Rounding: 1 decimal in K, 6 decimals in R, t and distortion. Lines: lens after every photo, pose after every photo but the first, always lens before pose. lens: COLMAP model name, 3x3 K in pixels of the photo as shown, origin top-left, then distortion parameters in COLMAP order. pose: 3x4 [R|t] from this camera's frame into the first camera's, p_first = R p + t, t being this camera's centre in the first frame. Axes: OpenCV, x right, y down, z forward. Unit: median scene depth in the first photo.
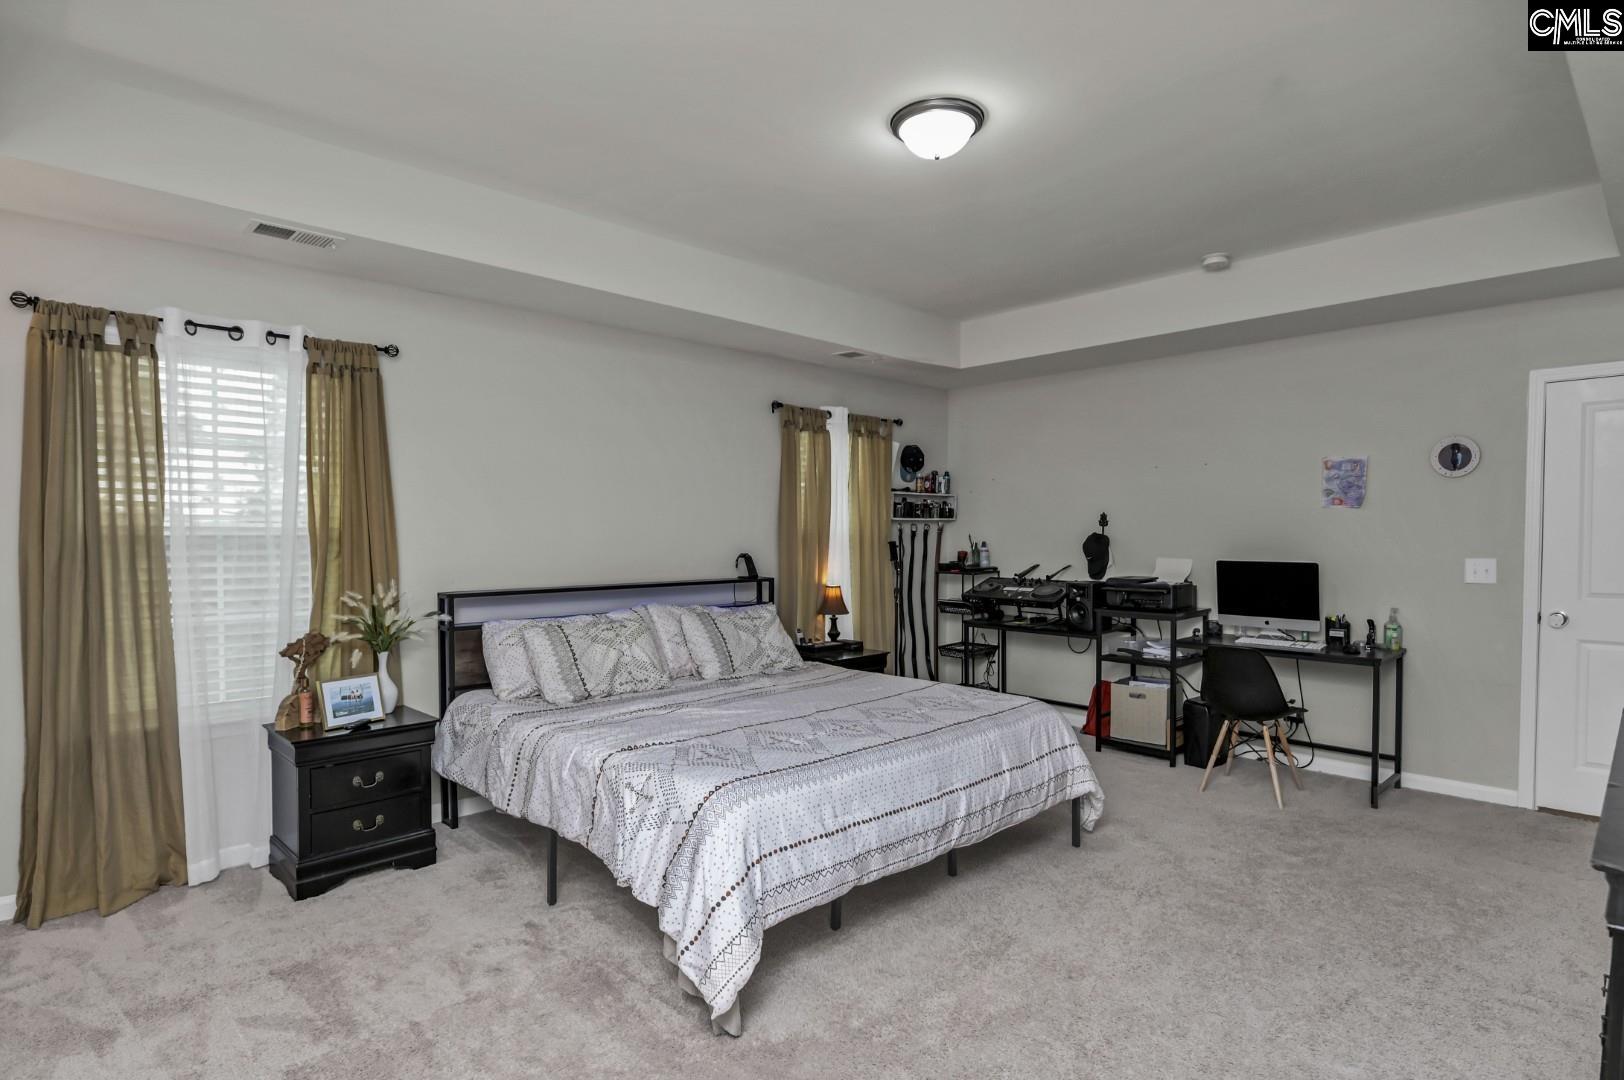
lens RADIAL K [[854.5, 0, 812.0], [0, 854.5, 540.0], [0, 0, 1]] dist [0.000556, 0.000034]
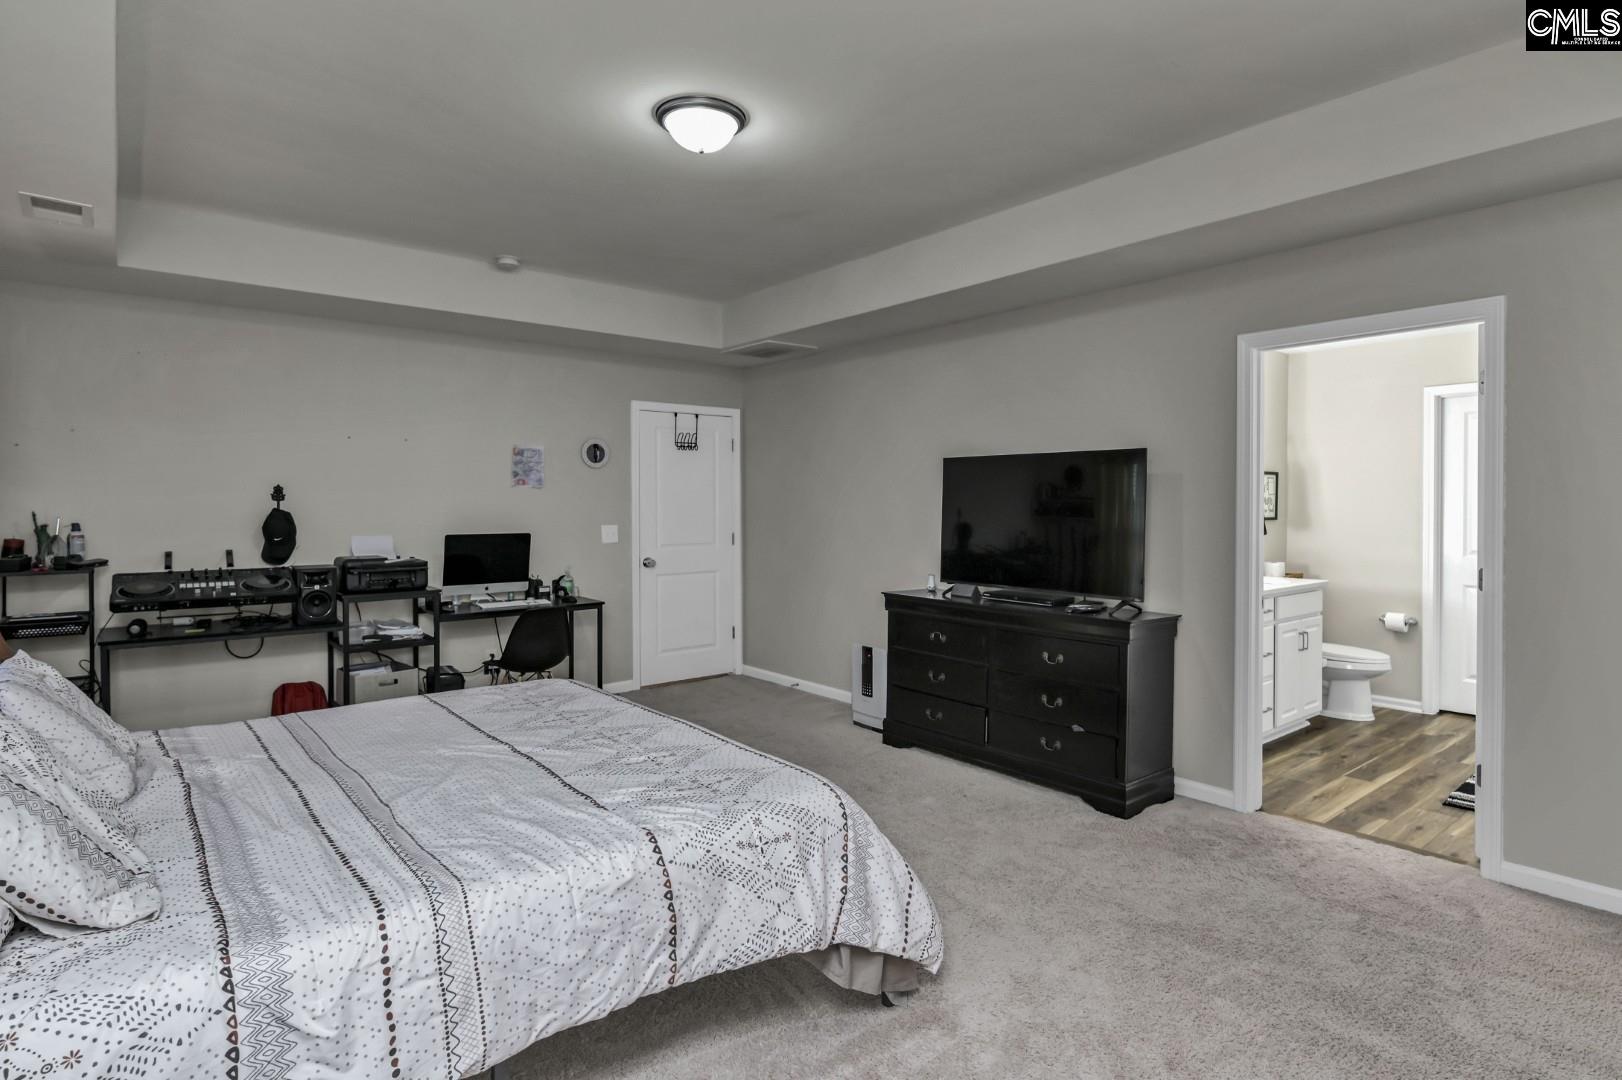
lens RADIAL K [[869.9, 0, 785.4], [0, 869.9, 491.9], [0, 0, 1]] dist [-0.002569, -0.000696]
pose [[0.087304, 0.012704, 0.996101, -0.579113], [0.010165, 0.999855, -0.013642, -0.010355], [-0.996130, 0.011317, 0.087162, 0.519179]]
